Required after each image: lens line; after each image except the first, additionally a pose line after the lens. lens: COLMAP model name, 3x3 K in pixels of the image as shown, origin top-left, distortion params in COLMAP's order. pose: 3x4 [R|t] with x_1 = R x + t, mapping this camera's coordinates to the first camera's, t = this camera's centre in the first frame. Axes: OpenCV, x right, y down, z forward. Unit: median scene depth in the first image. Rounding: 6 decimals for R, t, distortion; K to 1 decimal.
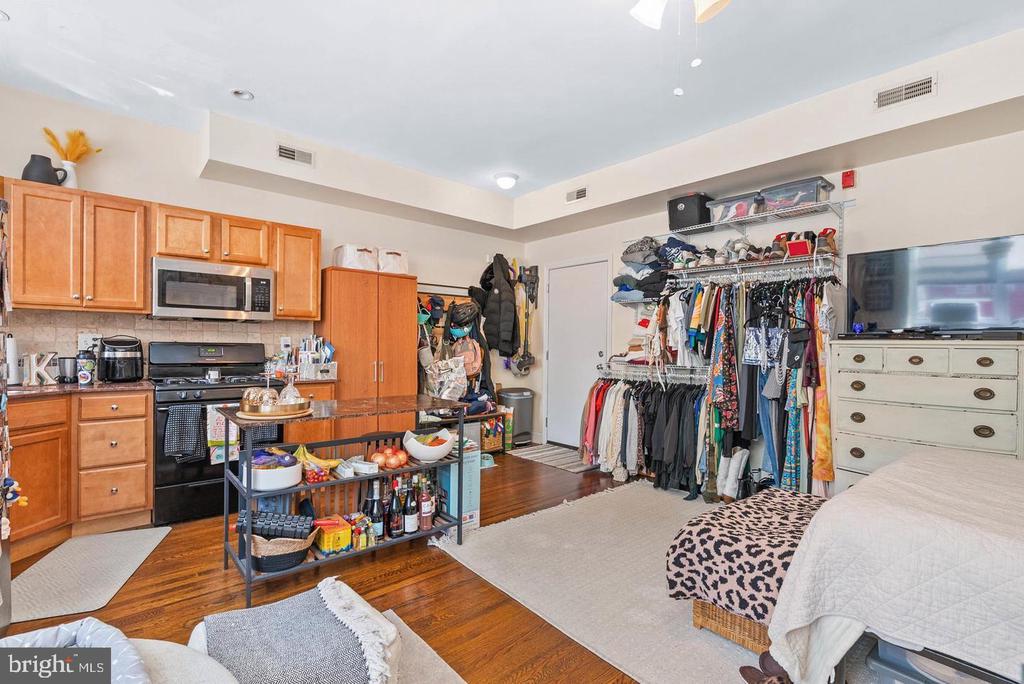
lens RADIAL K [[464.4, 0, 512.2], [0, 464.4, 344.0], [0, 0, 1]] dist [-0.010058, 0.000195]
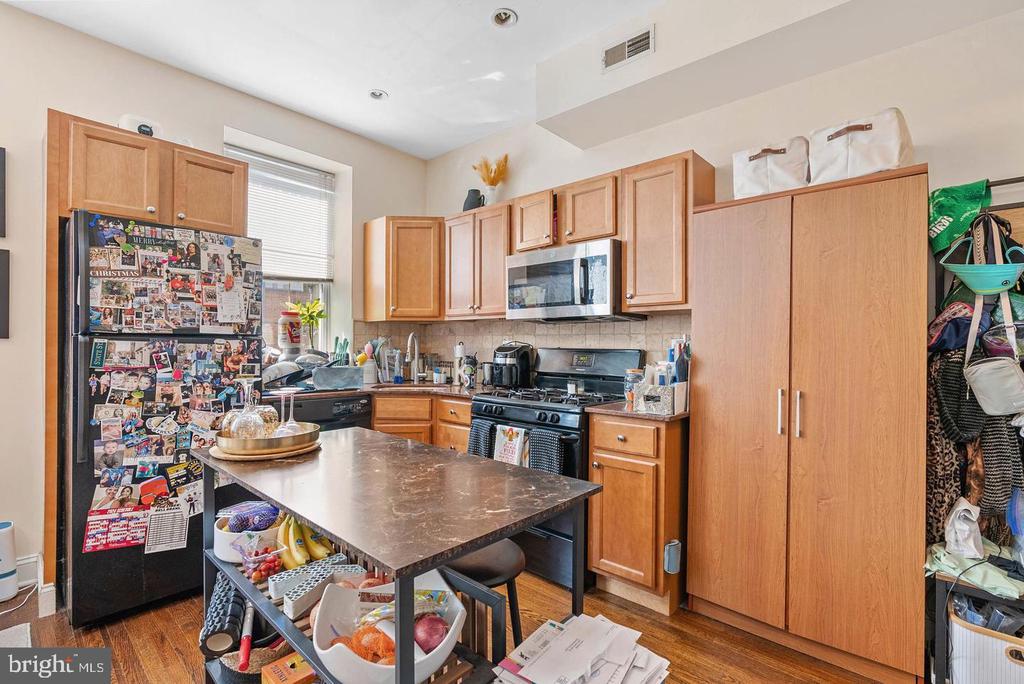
lens RADIAL K [[464.4, 0, 513.5], [0, 464.4, 343.5], [0, 0, 1]] dist [-0.010058, 0.000195]
pose [[0.132701, -0.019468, -0.990965, 0.141052], [-0.005717, 0.999775, -0.020407, 0.006031], [0.991140, 0.008373, 0.132560, 0.837475]]
